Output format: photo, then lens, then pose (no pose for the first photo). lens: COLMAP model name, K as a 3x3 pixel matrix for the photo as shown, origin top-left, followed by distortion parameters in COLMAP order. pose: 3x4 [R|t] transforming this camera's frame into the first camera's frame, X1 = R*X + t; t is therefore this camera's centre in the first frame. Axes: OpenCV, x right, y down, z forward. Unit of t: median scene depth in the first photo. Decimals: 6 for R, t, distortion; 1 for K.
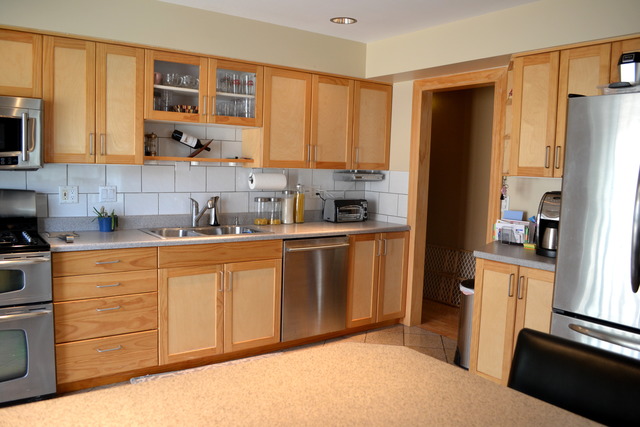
lens RADIAL K [[510.4, 0, 321.1], [0, 510.4, 215.3], [0, 0, 1]] dist [-0.071068, -0.008774]
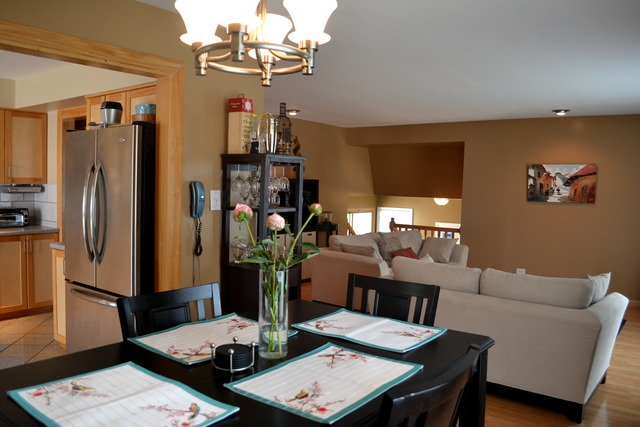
lens RADIAL K [[510.4, 0, 319.3], [0, 510.4, 214.8], [0, 0, 1]] dist [-0.071068, -0.008774]
pose [[0.961807, -0.026101, 0.272481, 0.445847], [0.032835, 0.999257, -0.020183, 0.031816], [-0.271752, 0.028359, 0.961950, -0.322994]]
